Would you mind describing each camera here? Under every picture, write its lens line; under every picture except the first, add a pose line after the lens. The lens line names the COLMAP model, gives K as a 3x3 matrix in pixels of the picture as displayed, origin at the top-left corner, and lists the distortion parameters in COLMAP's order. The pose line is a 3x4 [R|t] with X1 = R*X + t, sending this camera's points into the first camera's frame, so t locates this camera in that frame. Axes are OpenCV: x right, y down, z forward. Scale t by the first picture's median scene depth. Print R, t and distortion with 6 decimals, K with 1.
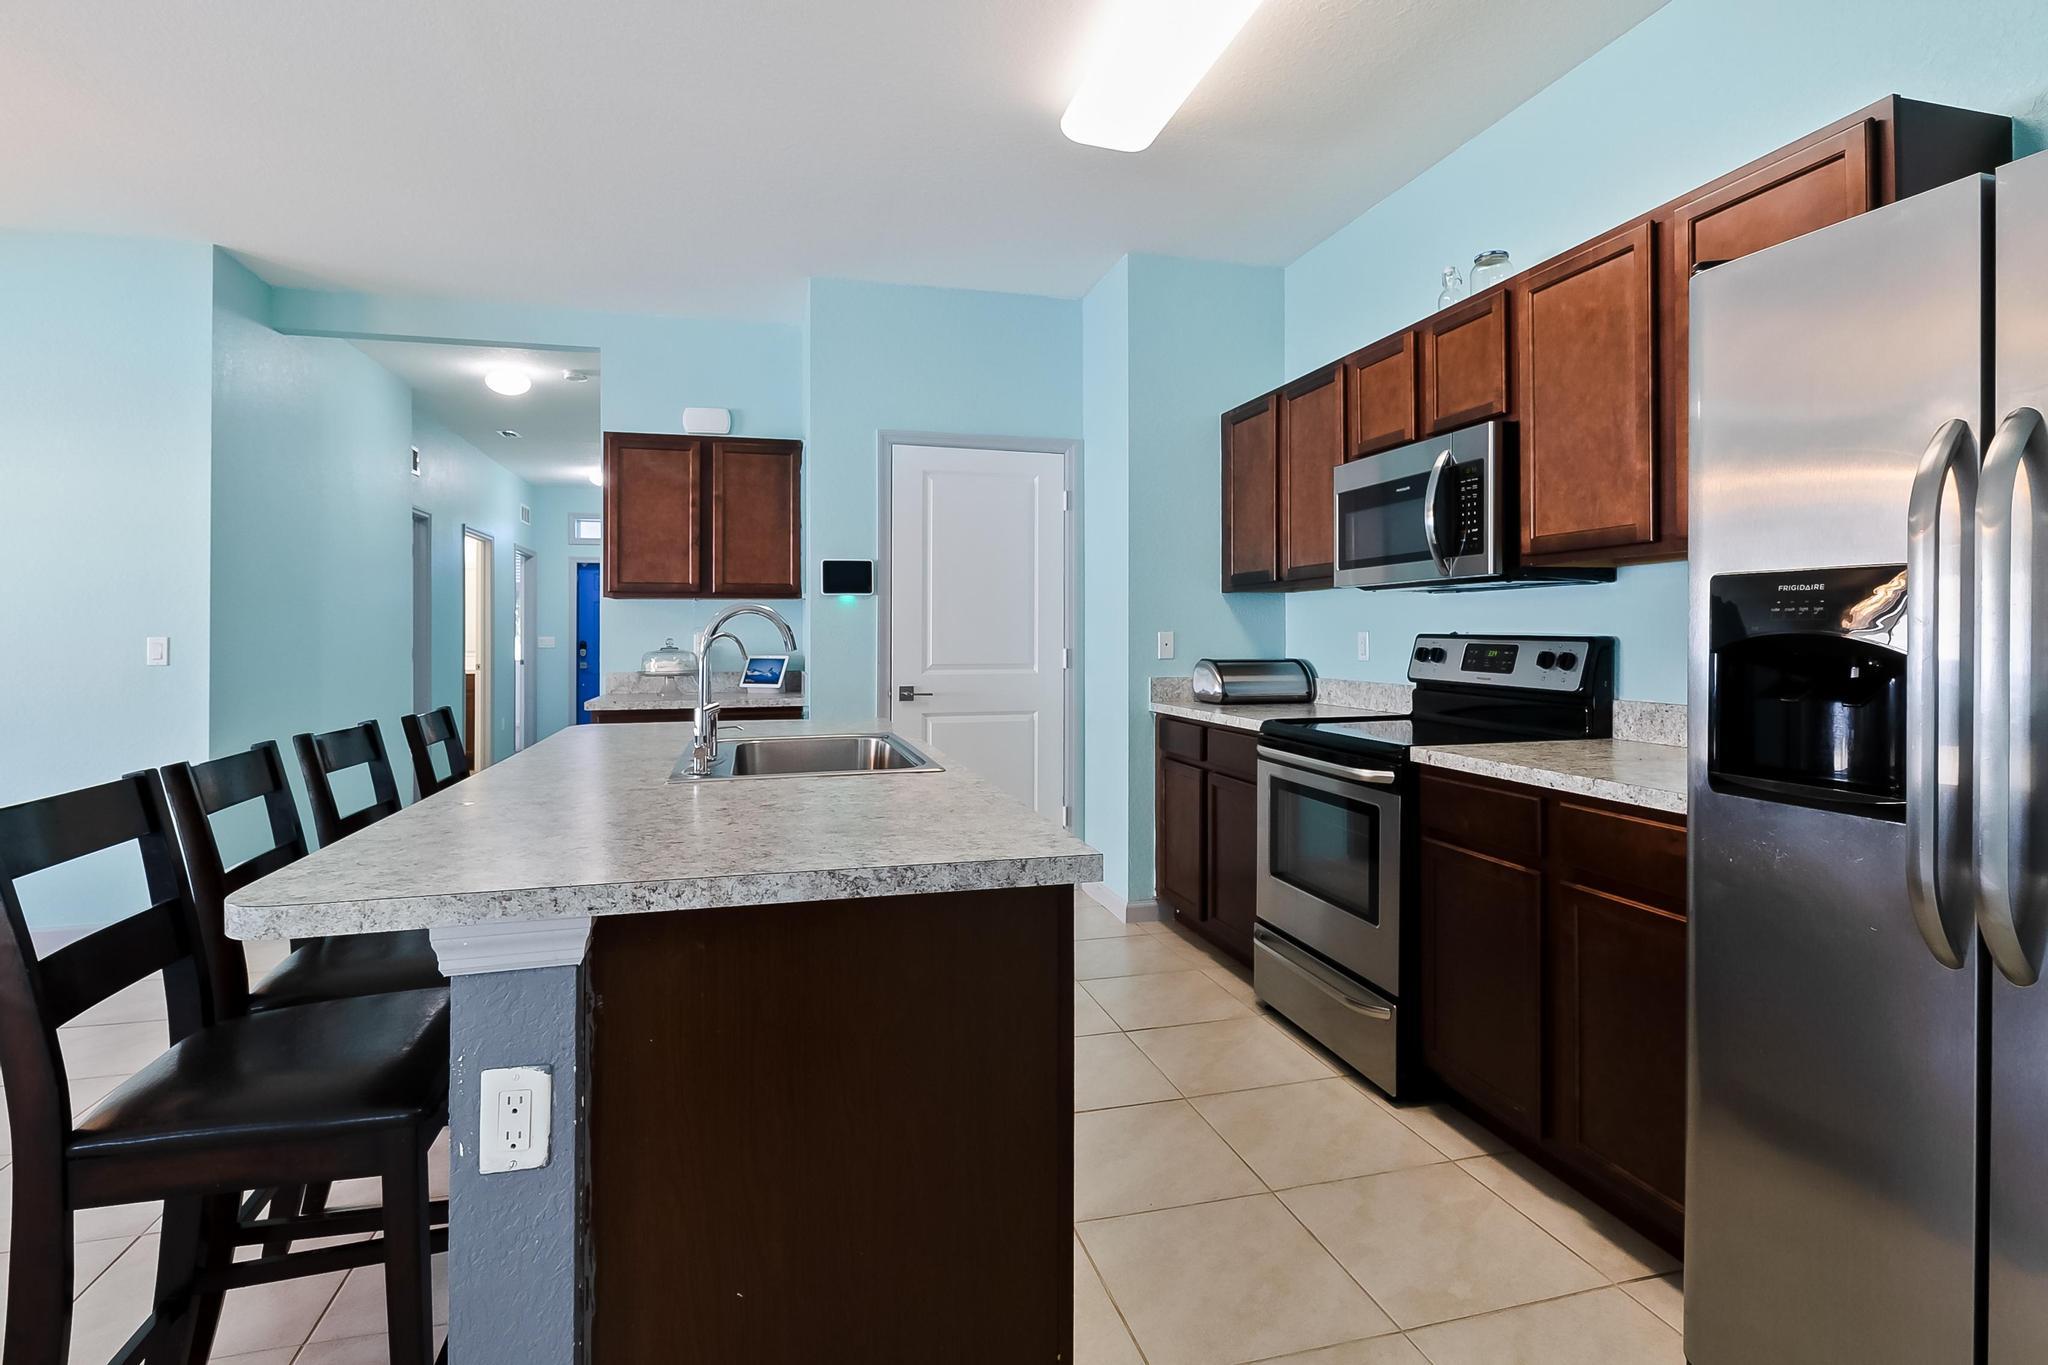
lens RADIAL K [[1034.5, 0, 1003.0], [0, 1034.5, 626.5], [0, 0, 1]] dist [0.000441, -0.002157]
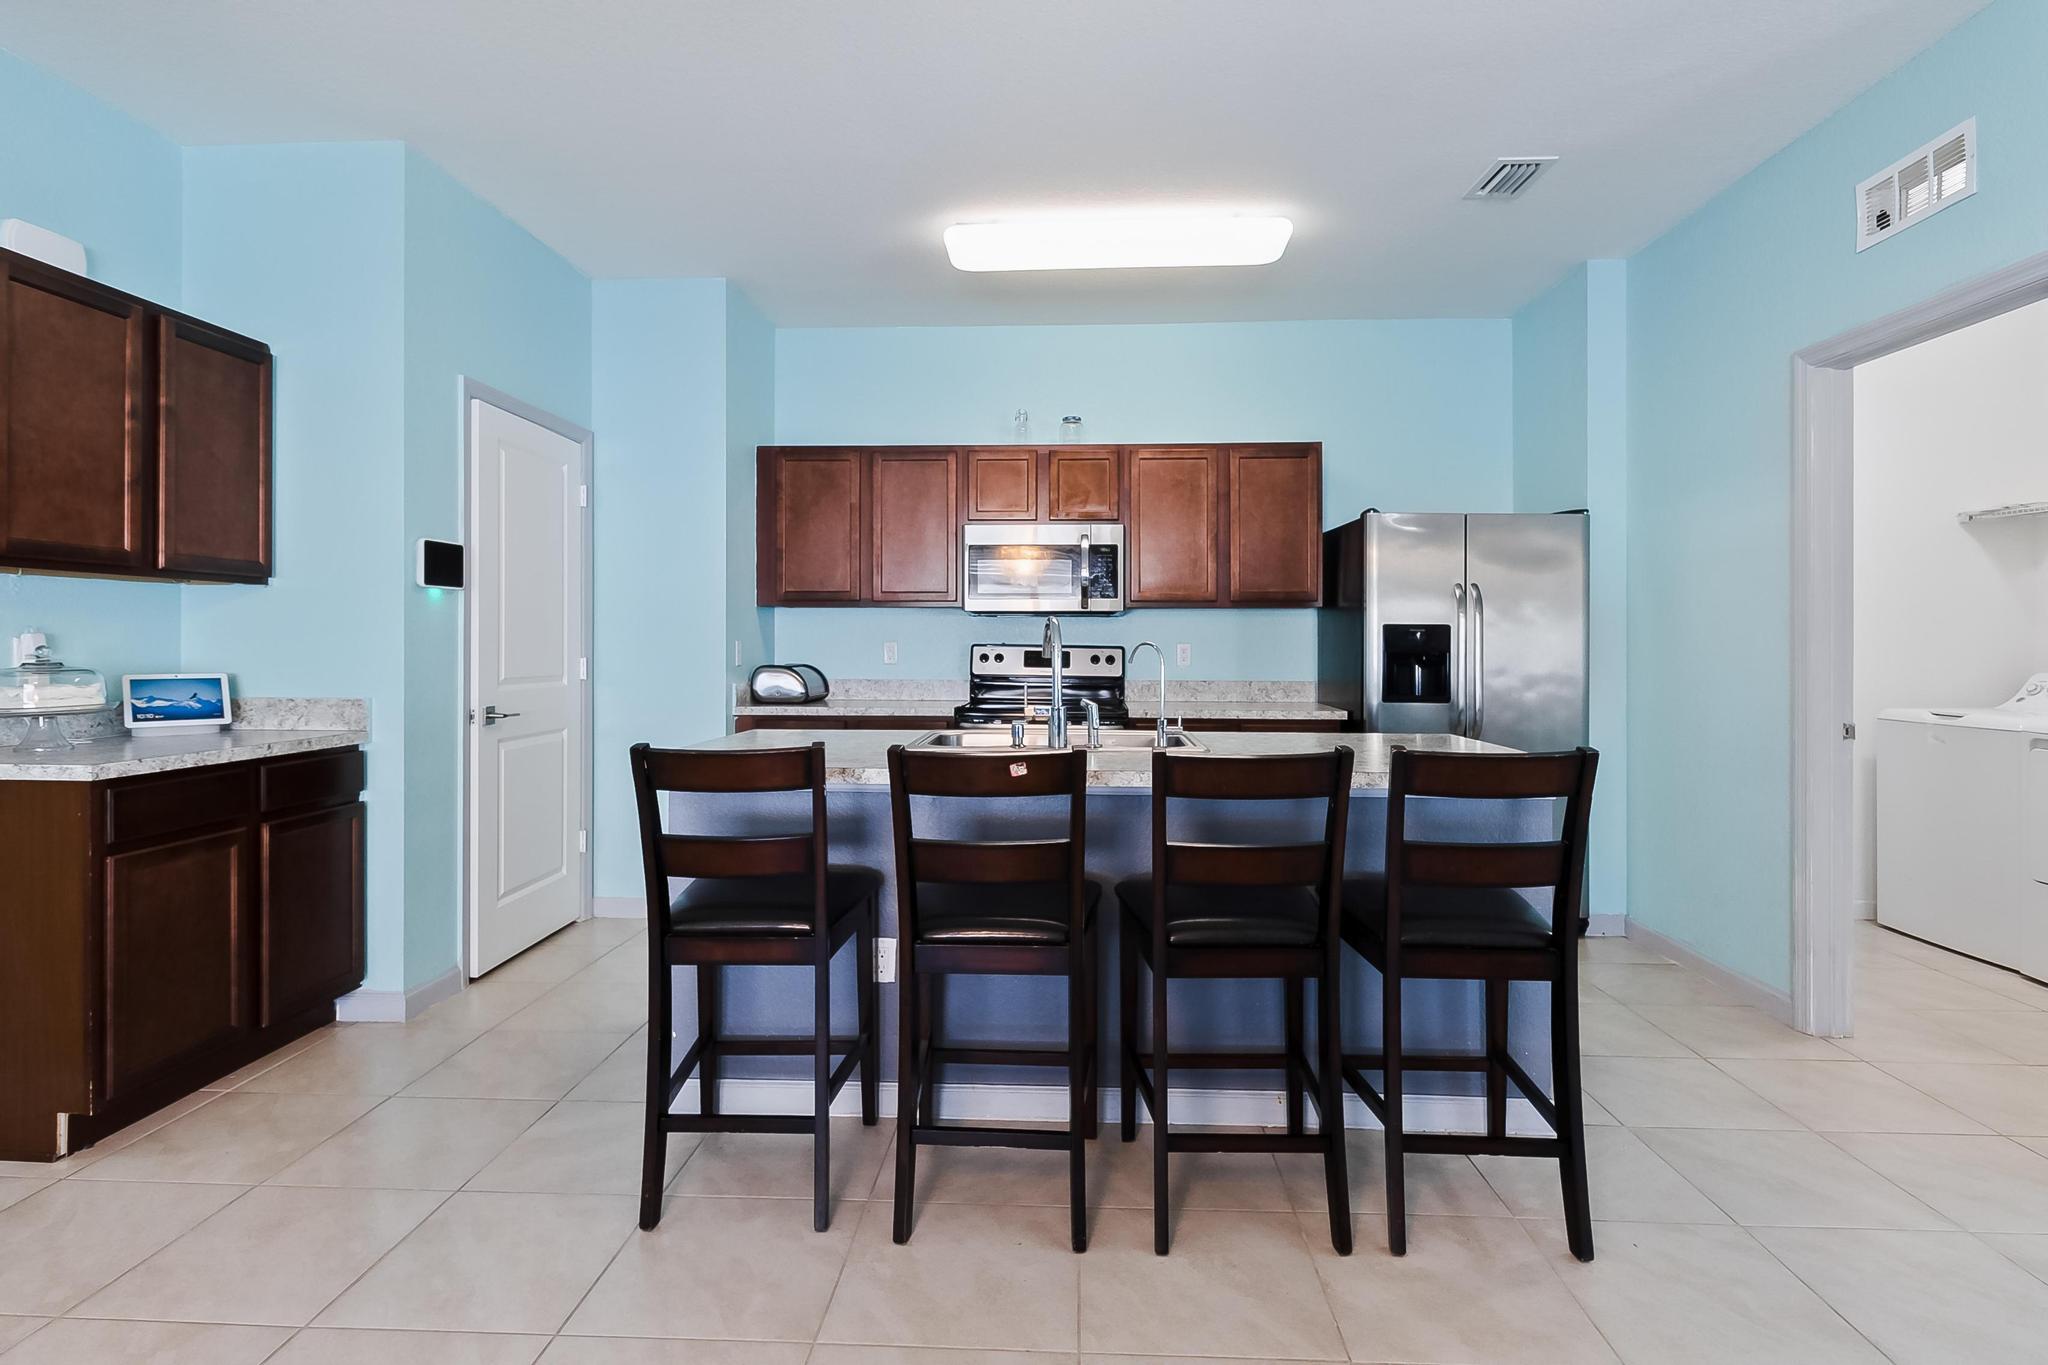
lens RADIAL K [[1034.5, 0, 1025.4], [0, 1034.5, 642.5], [0, 0, 1]] dist [0.000441, -0.002157]
pose [[0.288319, 0.005385, 0.957519, -1.022485], [-0.010657, 0.999940, -0.002415, 0.008499], [-0.957475, -0.009508, 0.288360, 0.517053]]
